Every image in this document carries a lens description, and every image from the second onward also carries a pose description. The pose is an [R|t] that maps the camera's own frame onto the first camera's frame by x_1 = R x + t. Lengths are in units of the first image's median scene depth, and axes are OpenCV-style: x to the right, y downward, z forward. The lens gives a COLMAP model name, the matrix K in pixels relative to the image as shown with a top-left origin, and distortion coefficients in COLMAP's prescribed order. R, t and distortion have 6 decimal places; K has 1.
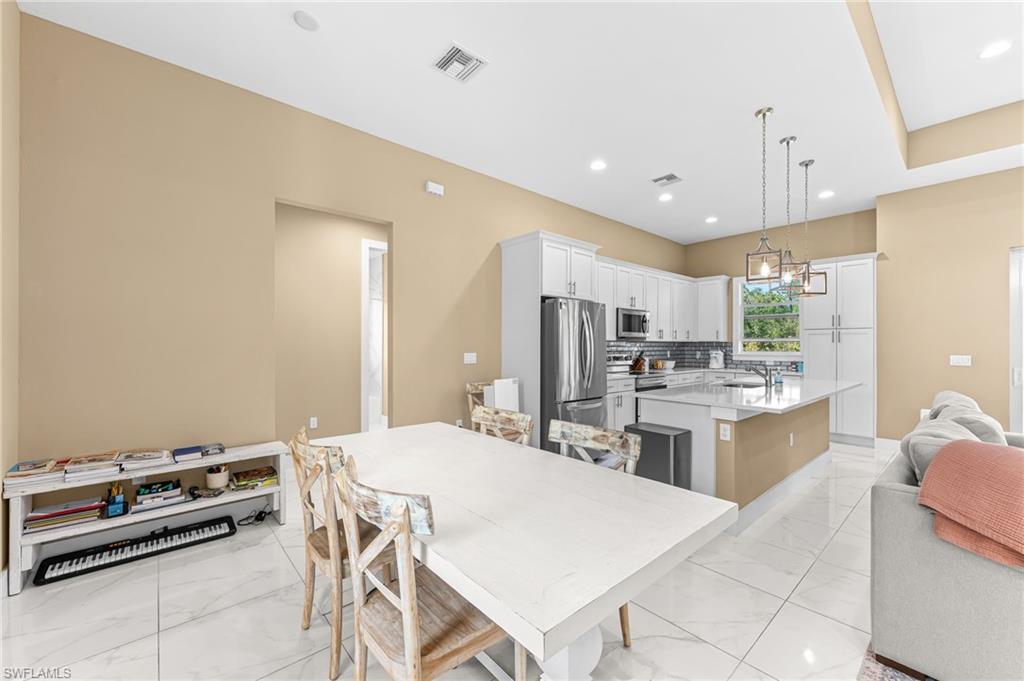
lens RADIAL K [[407.2, 0, 515.1], [0, 407.2, 343.8], [0, 0, 1]] dist [-0.003460, 0.000518]
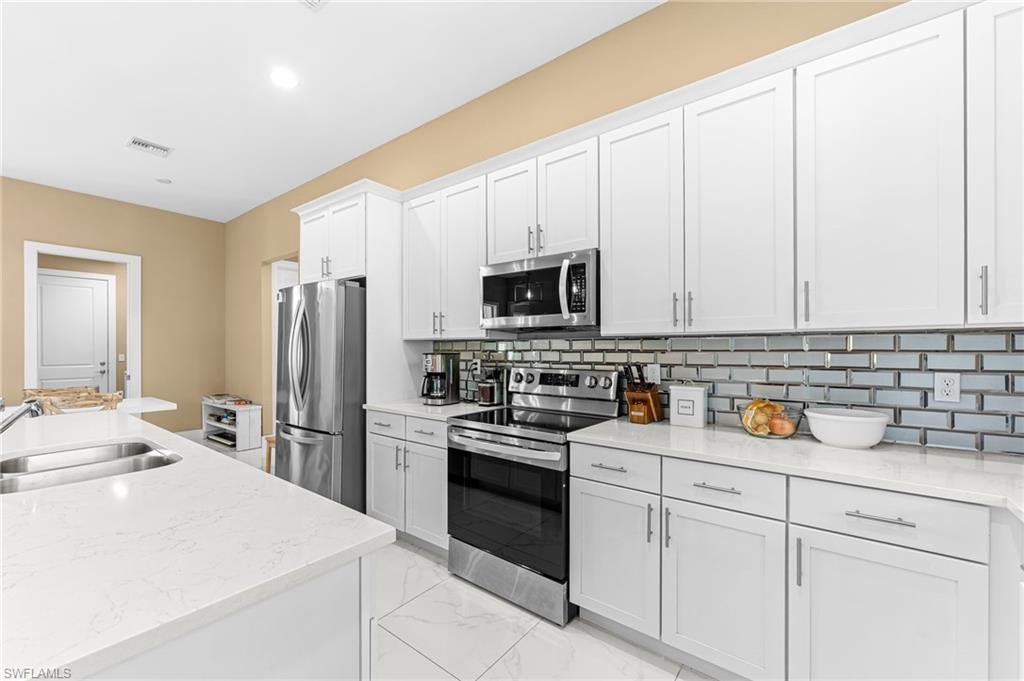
lens RADIAL K [[409.9, 0, 513.5], [0, 409.9, 349.6], [0, 0, 1]] dist [-0.001099, -0.000292]
pose [[0.183599, -0.002590, -0.982998, 0.773834], [0.002867, 0.999994, -0.002100, 0.006731], [0.982997, -0.002433, 0.183605, 1.028403]]
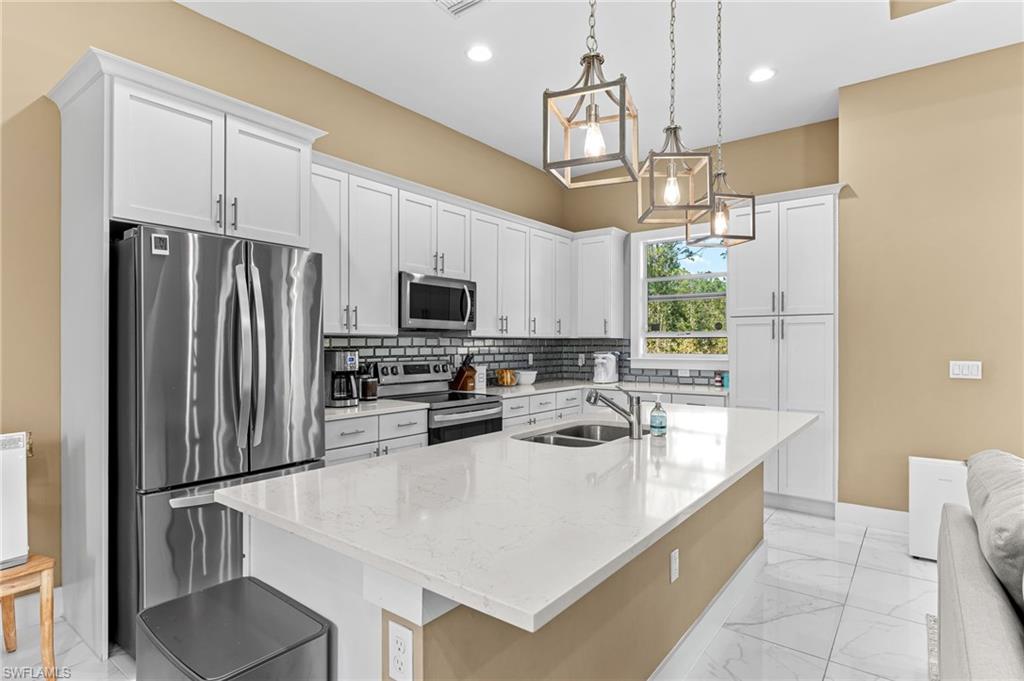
lens RADIAL K [[533.3, 0, 514.0], [0, 533.3, 344.4], [0, 0, 1]] dist [-0.003142, -0.000281]
pose [[0.981122, -0.002542, 0.193373, 0.286230], [0.001688, 0.999988, 0.004578, 0.000470], [-0.193383, -0.004165, 0.981115, 0.341791]]
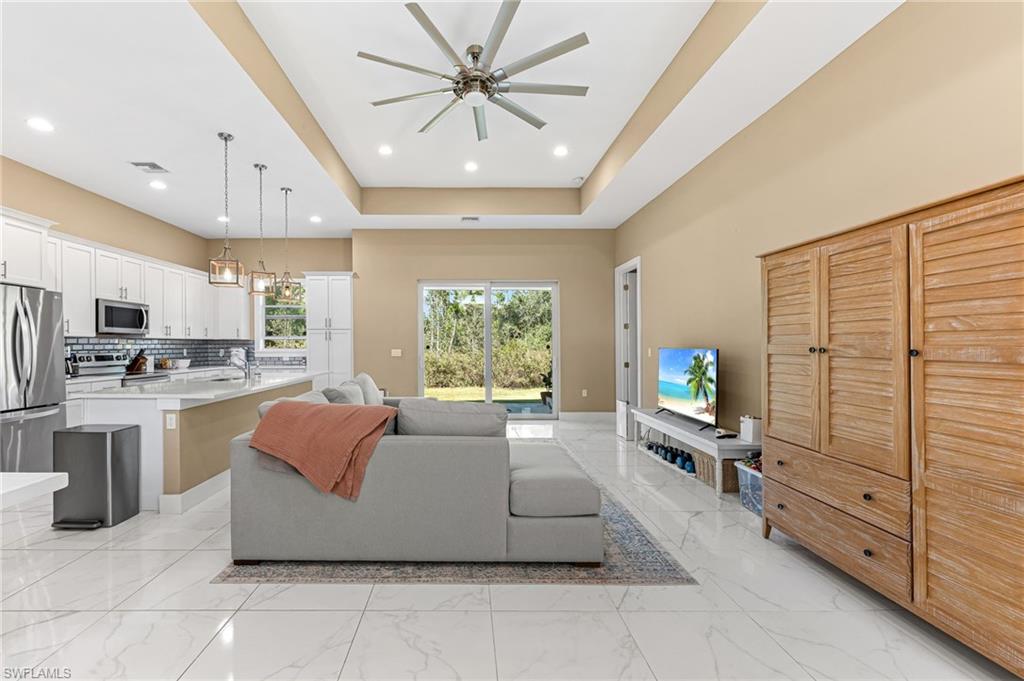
lens RADIAL K [[422.5, 0, 465.5], [0, 422.5, 345.9], [0, 0, 1]] dist [0.001902, 0.000320]
pose [[0.662212, -0.005559, 0.749296, 0.106333], [0.000146, 0.999973, 0.007290, 0.004817], [-0.749316, -0.004718, 0.662195, -0.180547]]
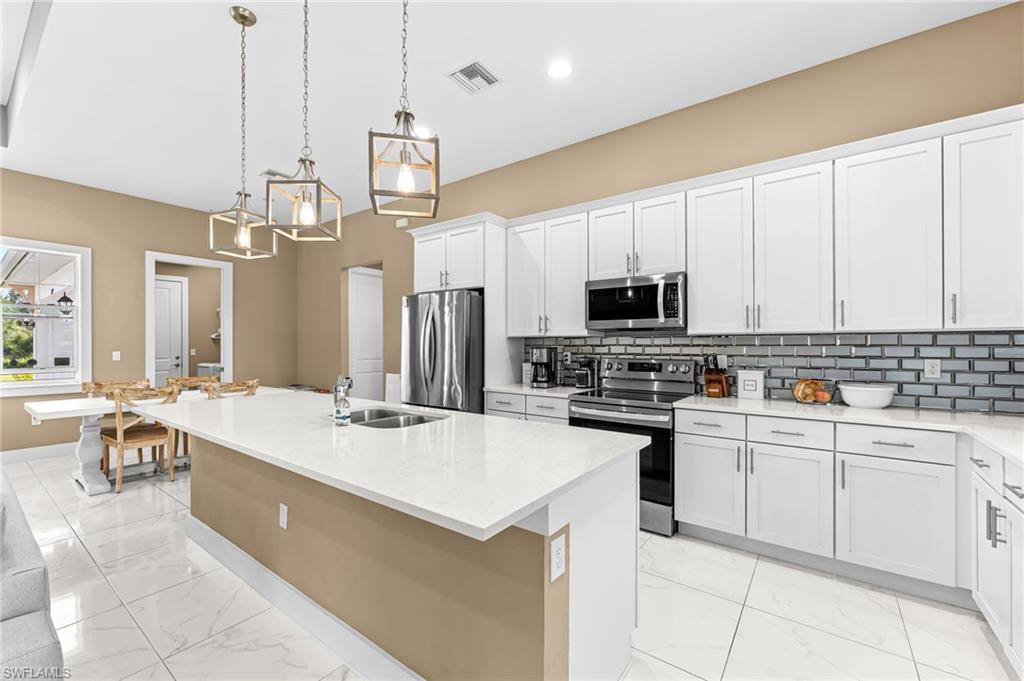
lens RADIAL K [[421.0, 0, 501.7], [0, 421.0, 344.0], [0, 0, 1]] dist [-0.001044, 0.000121]
pose [[0.197871, -0.004890, -0.980216, 0.913274], [0.003341, 0.999985, -0.004314, 0.007112], [0.980222, -0.002421, 0.197885, 0.815104]]
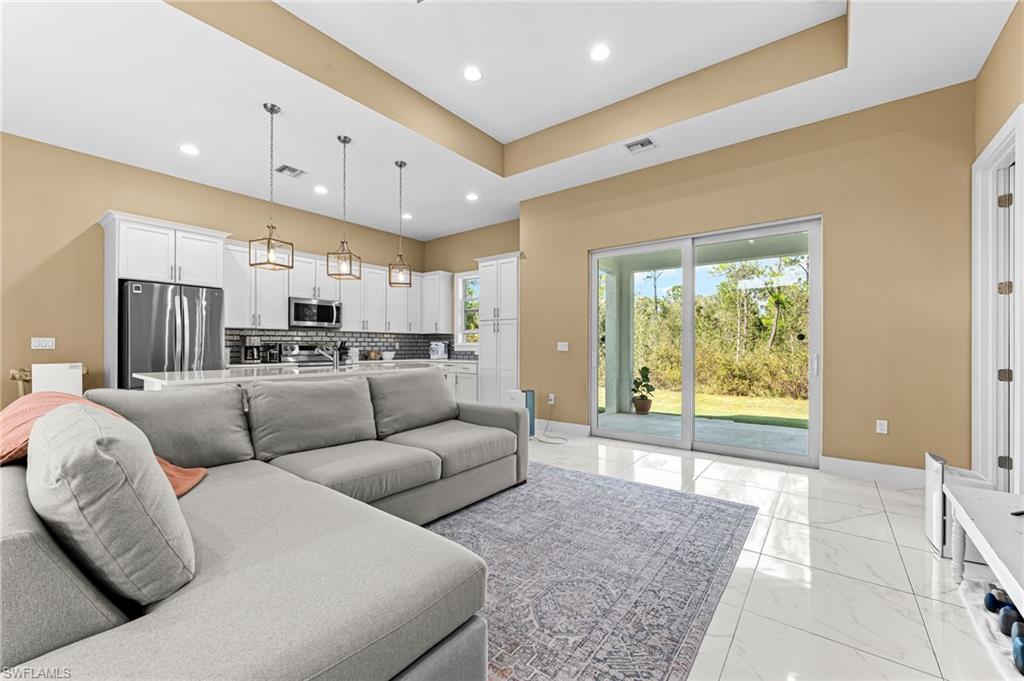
lens RADIAL K [[406.5, 0, 510.2], [0, 406.5, 346.1], [0, 0, 1]] dist [-0.001861, -0.000148]
pose [[0.982617, -0.000987, 0.185643, 0.660201], [0.000249, 0.999992, 0.004002, 0.031950], [-0.185645, -0.003887, 0.982609, -0.103424]]
